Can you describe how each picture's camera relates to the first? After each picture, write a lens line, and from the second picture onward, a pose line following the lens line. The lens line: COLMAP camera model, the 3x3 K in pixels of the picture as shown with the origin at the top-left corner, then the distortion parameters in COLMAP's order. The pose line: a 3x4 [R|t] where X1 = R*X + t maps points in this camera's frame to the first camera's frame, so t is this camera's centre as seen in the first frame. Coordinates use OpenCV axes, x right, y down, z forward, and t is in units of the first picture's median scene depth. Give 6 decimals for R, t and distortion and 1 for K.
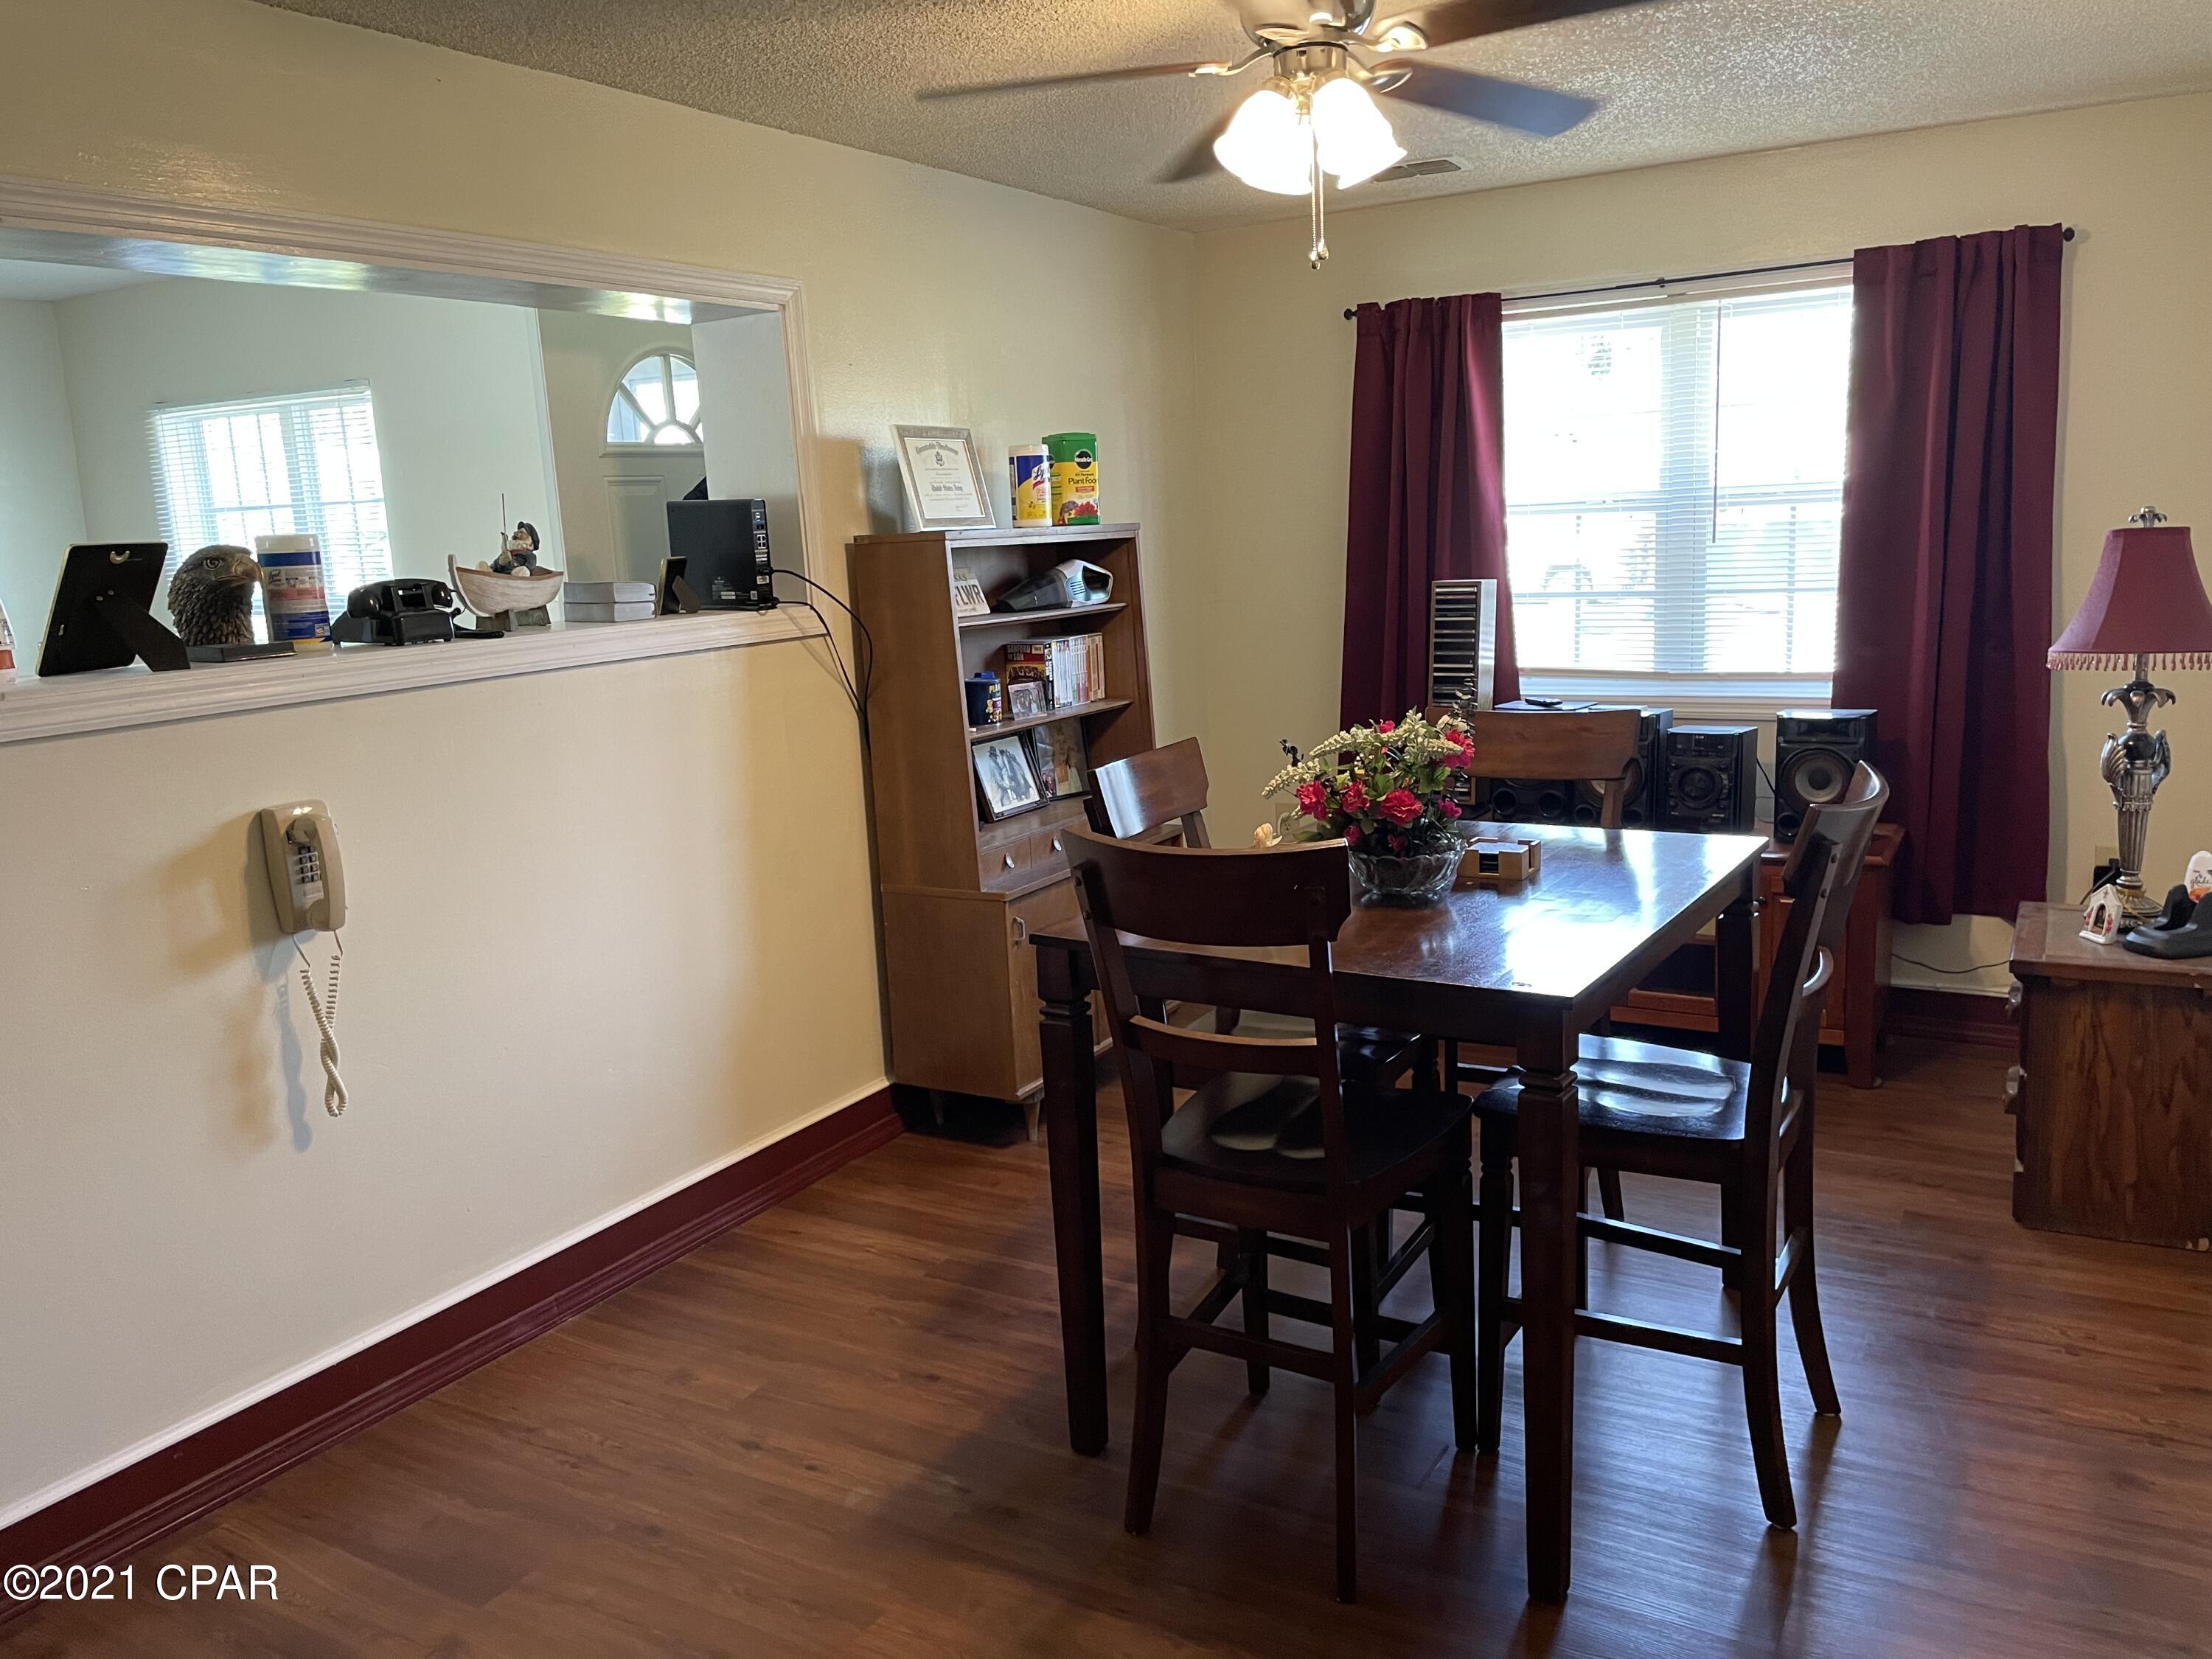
lens RADIAL K [[1672.0, 0, 1109.6], [0, 1672.0, 839.4], [0, 0, 1]] dist [0.123272, -0.172868]
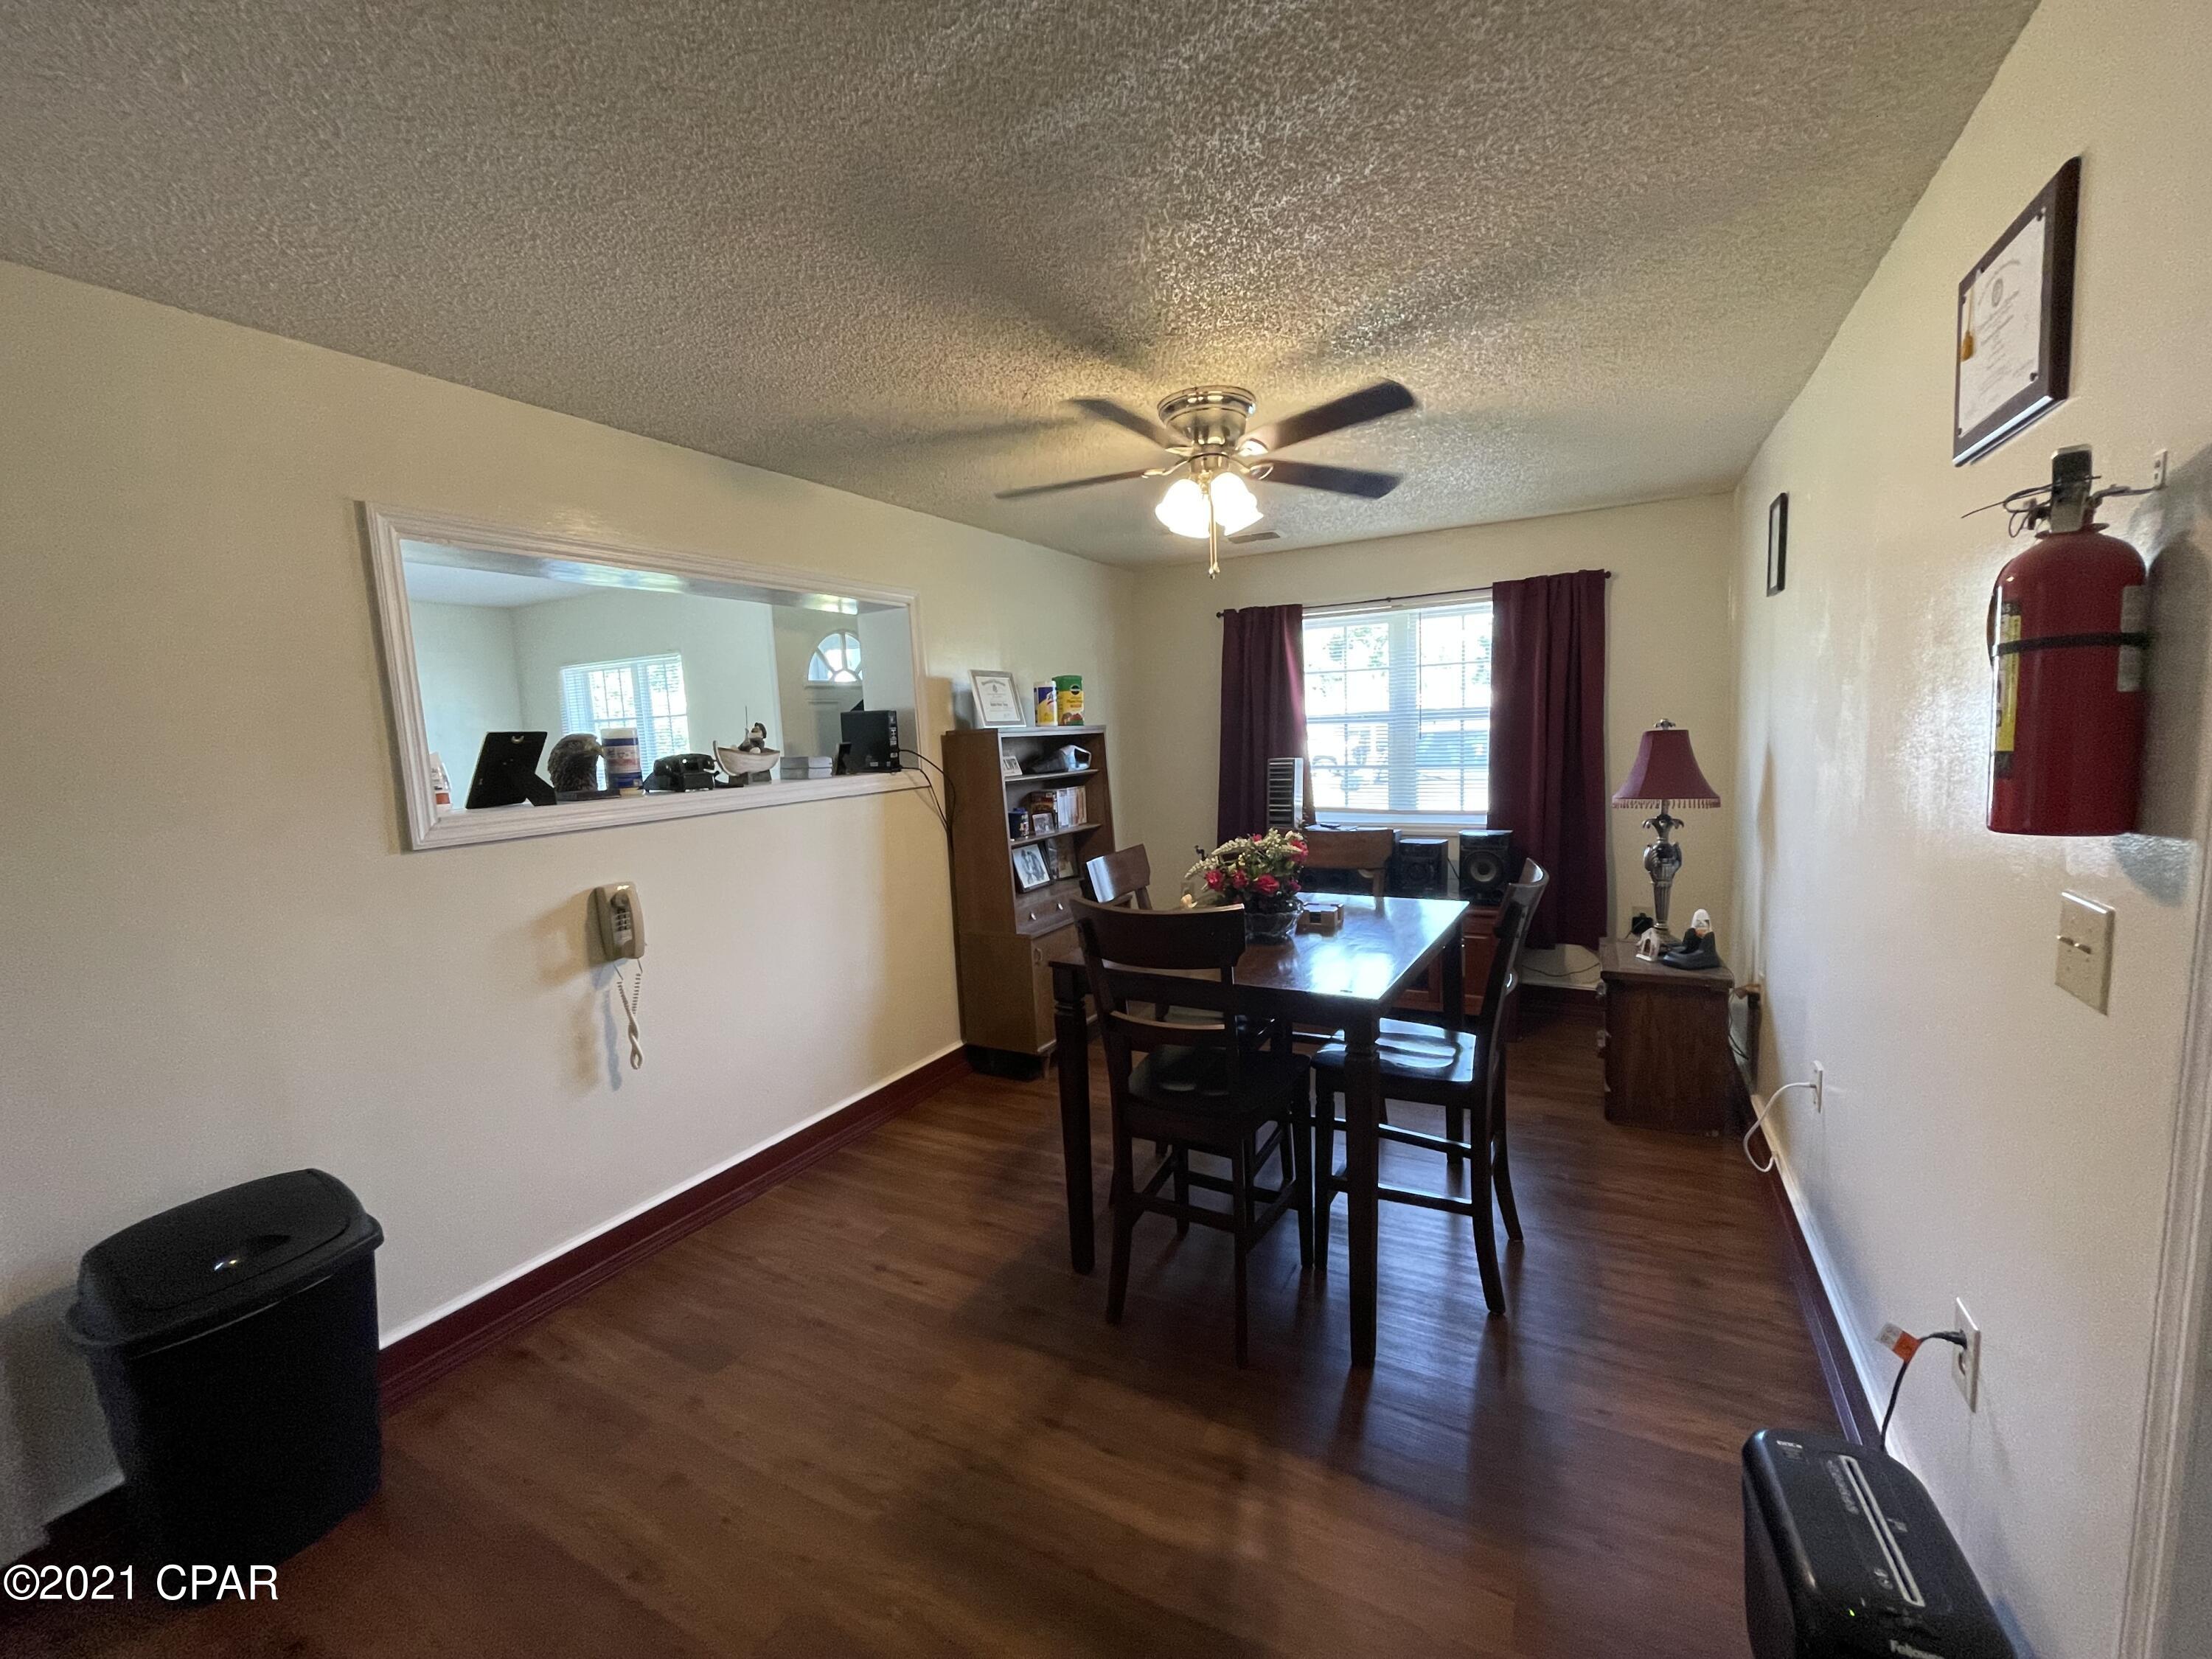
lens RADIAL K [[895.6, 0, 1102.1], [0, 895.6, 842.5], [0, 0, 1]] dist [-0.000150, -0.000048]
pose [[0.999715, 0.000112, 0.023890, -0.012551], [0.001448, 0.997866, -0.065275, -0.002564], [-0.023847, 0.065291, 0.997581, 0.079158]]
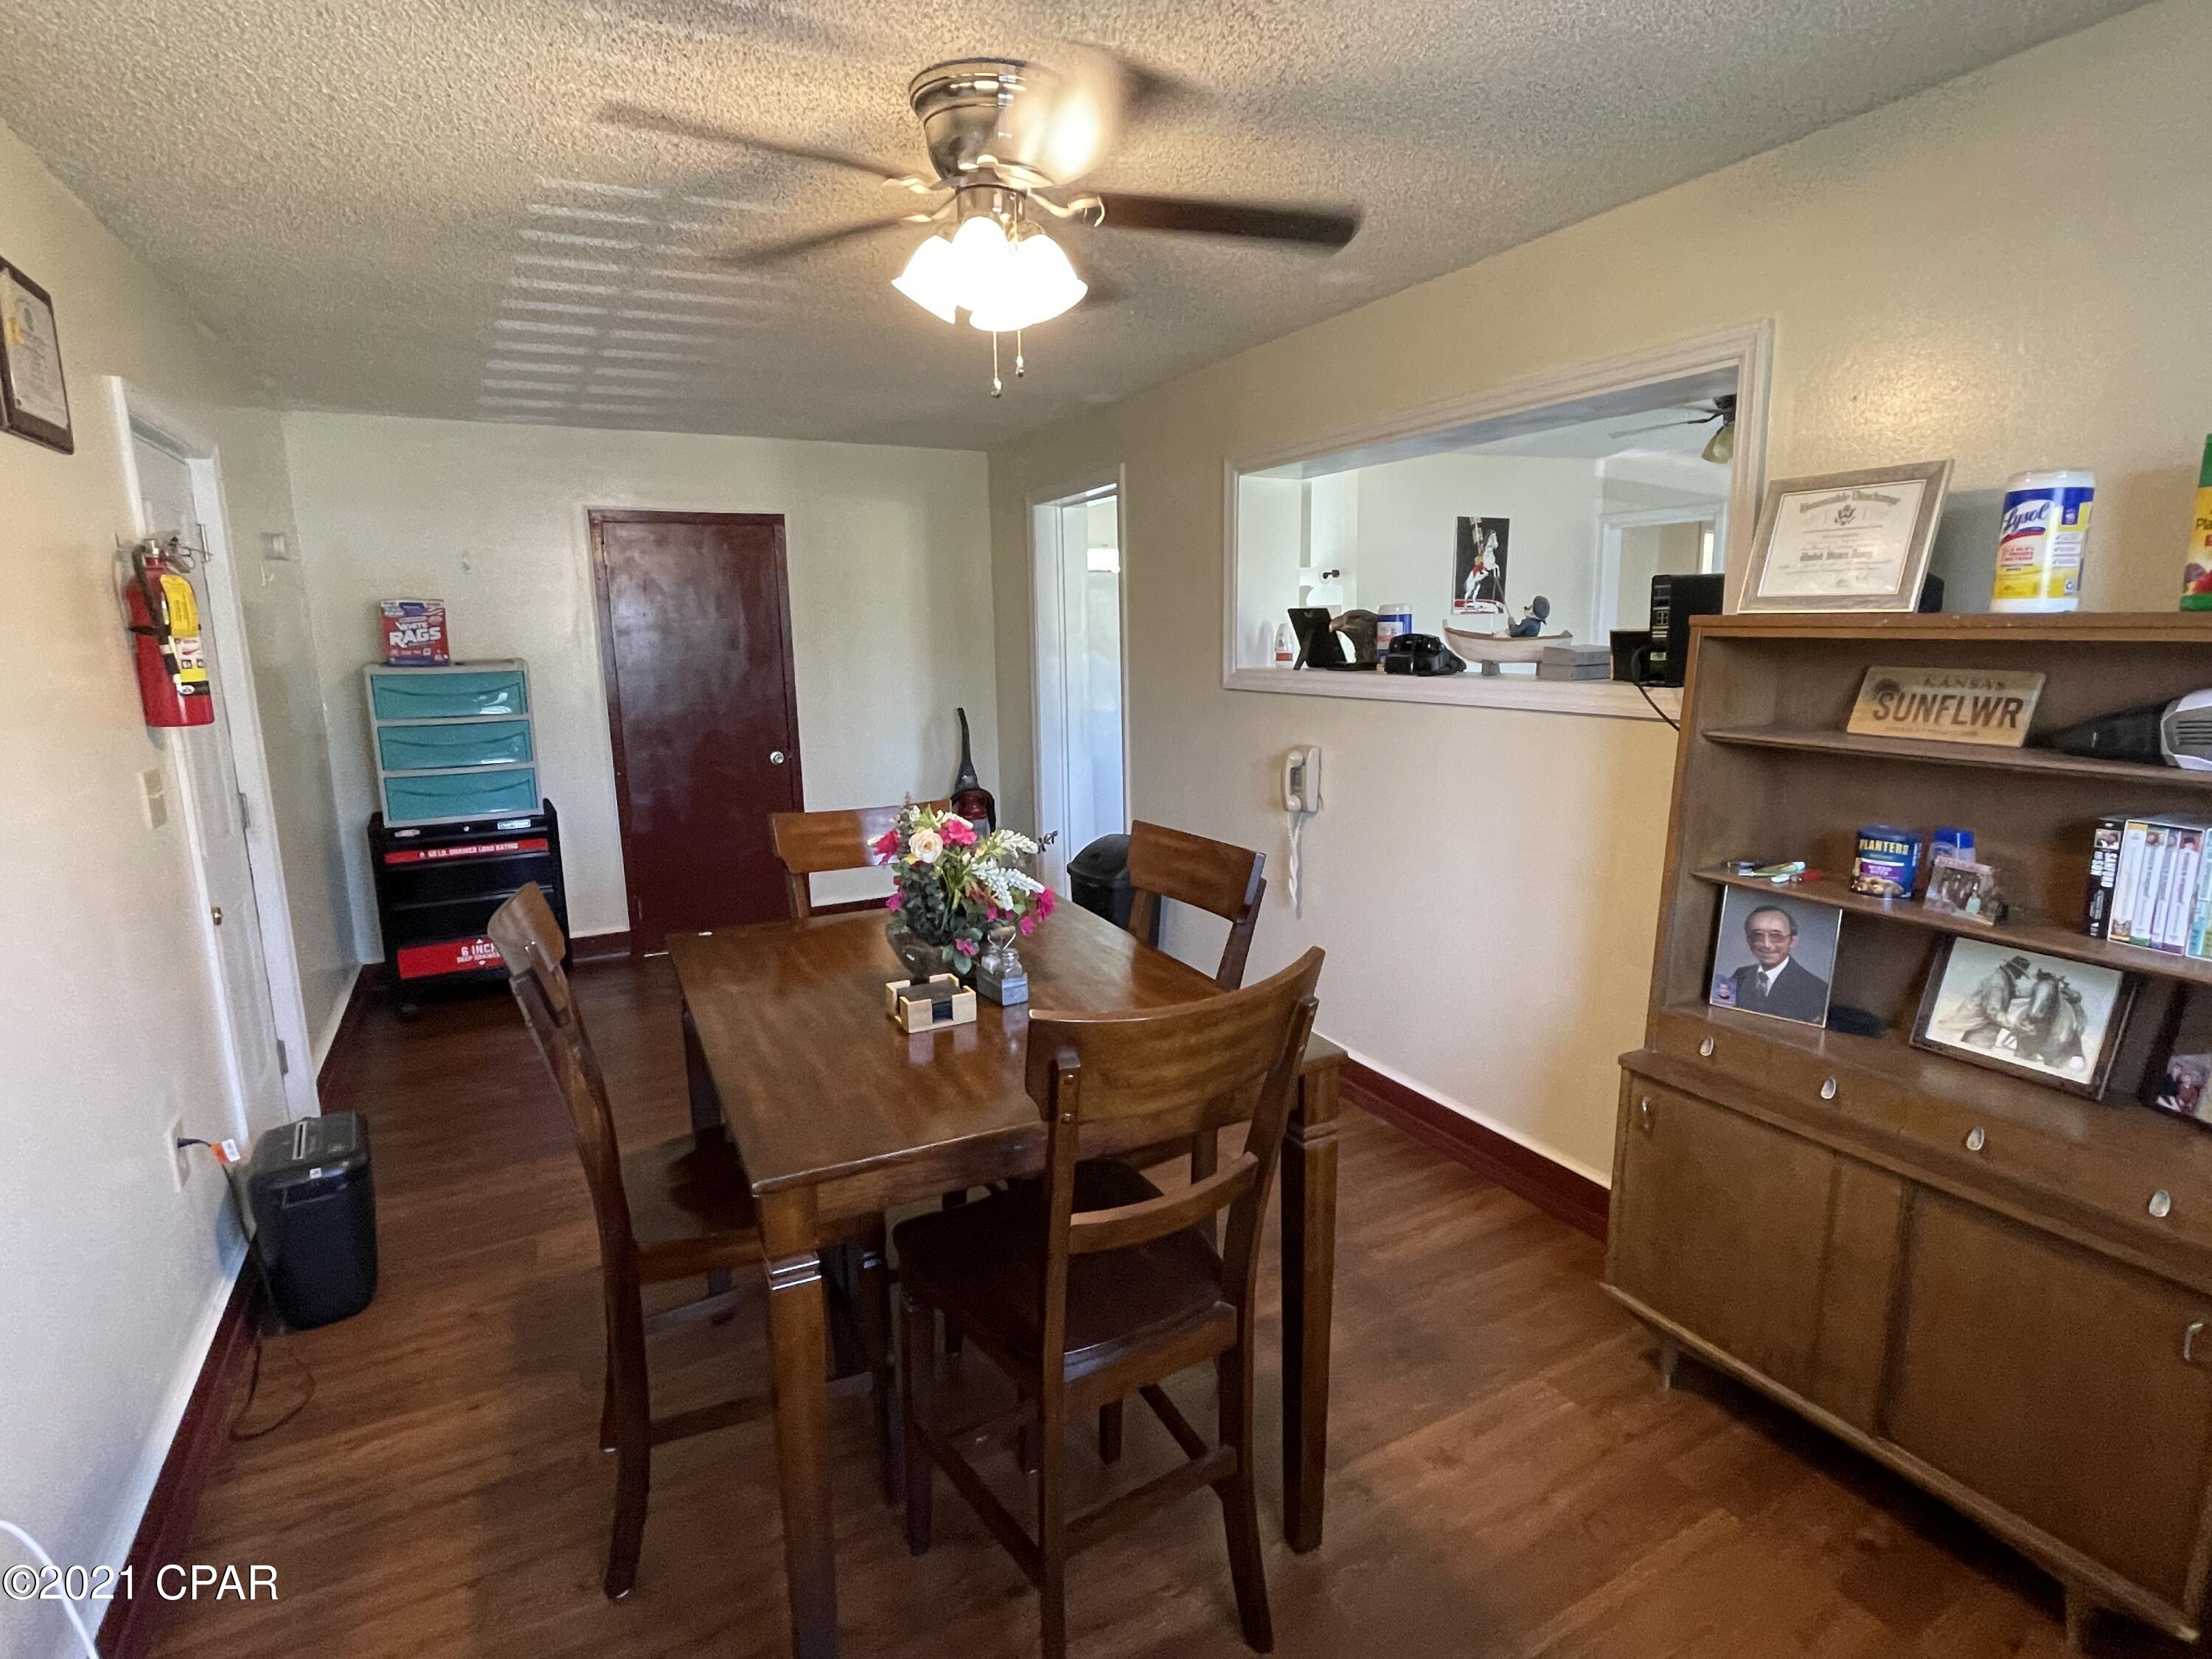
lens RADIAL K [[1132.6, 0, 1105.2], [0, 1132.6, 826.3], [0, 0, 1]] dist [0.000734, 0.000410]
pose [[-0.511762, 0.212693, -0.832383, 0.599498], [-0.116469, 0.942750, 0.312501, -0.260396], [0.851196, 0.256873, -0.457692, 1.194664]]
